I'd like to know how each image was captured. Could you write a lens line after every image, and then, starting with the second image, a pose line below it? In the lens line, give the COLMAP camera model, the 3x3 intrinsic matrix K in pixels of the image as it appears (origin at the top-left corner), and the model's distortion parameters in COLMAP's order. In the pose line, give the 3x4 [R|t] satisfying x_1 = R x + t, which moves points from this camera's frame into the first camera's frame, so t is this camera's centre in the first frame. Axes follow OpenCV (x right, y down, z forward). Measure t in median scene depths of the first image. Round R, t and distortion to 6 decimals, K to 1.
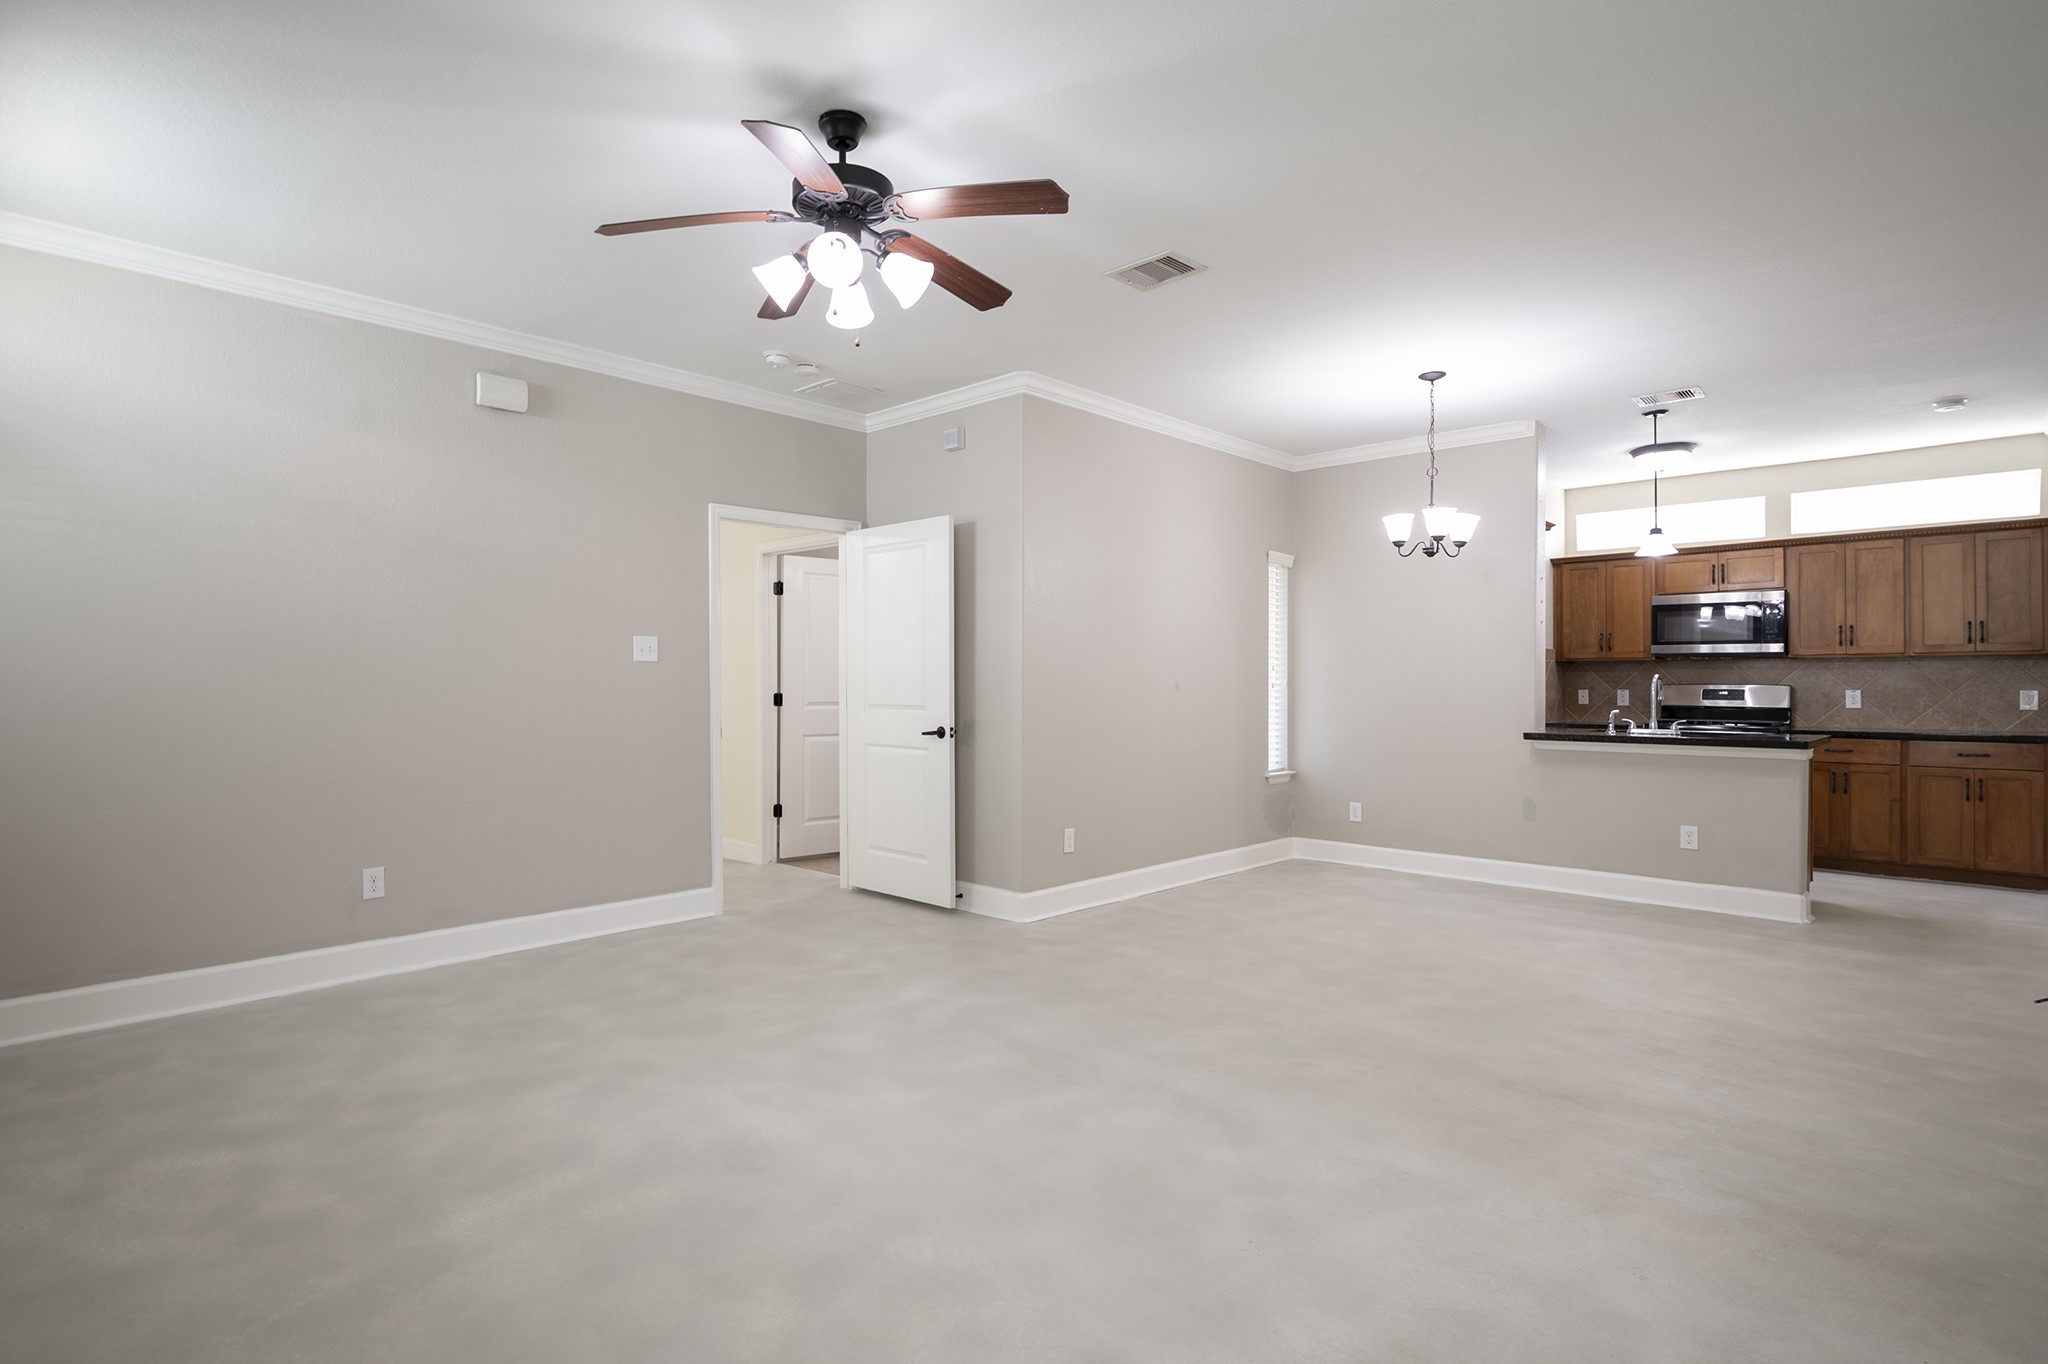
lens RADIAL K [[923.3, 0, 1030.6], [0, 923.3, 682.8], [0, 0, 1]] dist [0.003901, -0.000428]
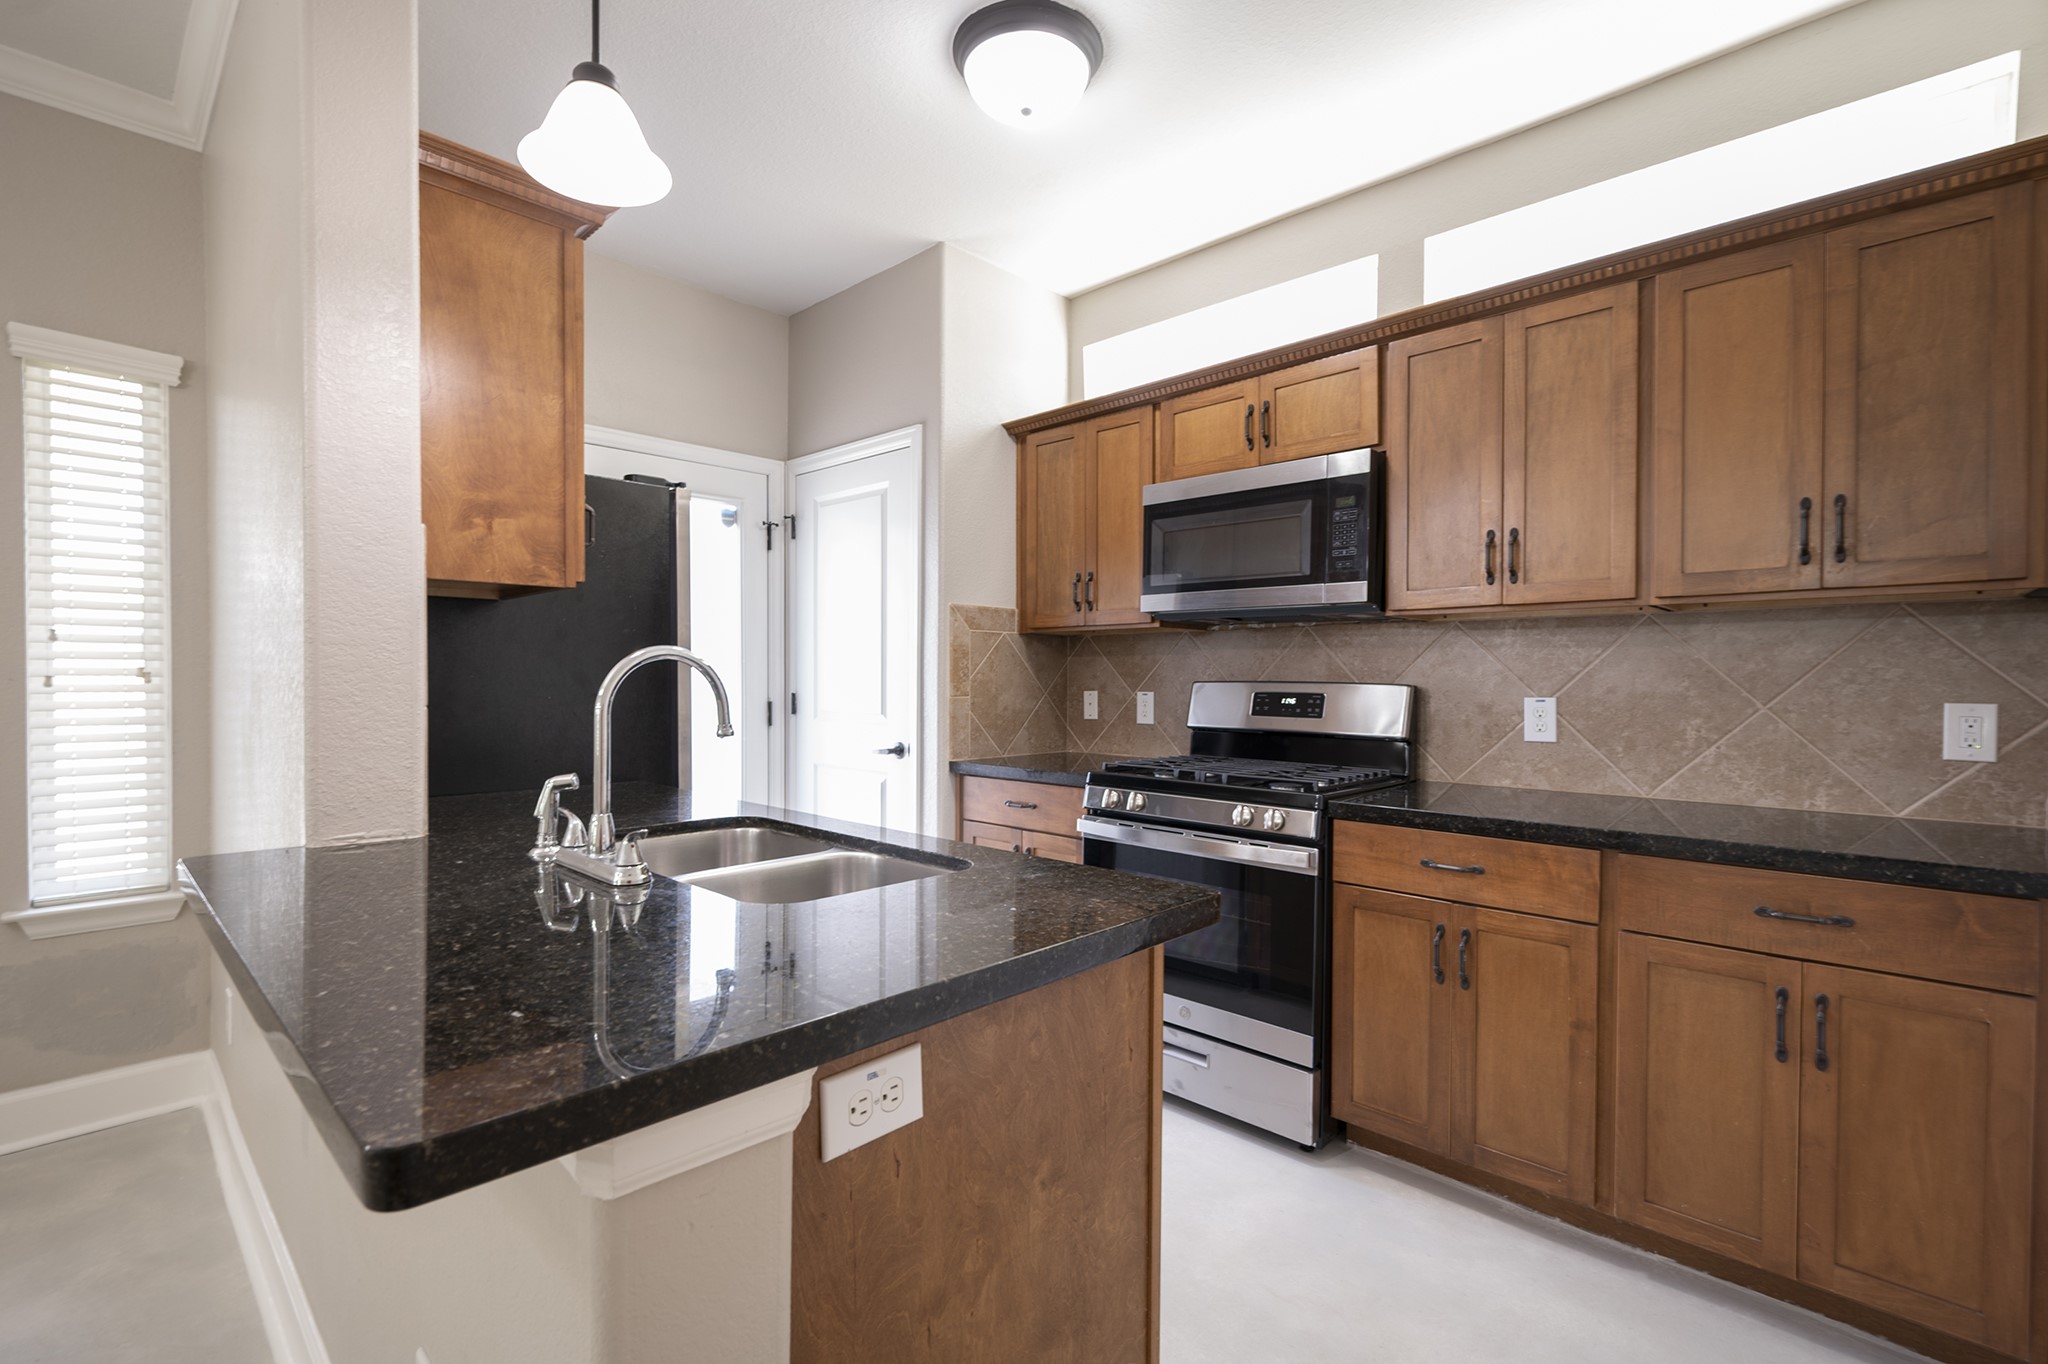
lens RADIAL K [[923.3, 0, 968.1], [0, 923.3, 691.4], [0, 0, 1]] dist [0.003901, -0.000428]
pose [[0.999632, 0.003904, 0.026844, 0.670318], [-0.004350, 0.999853, 0.016596, -0.000512], [-0.026775, -0.016707, 0.999502, 0.641903]]
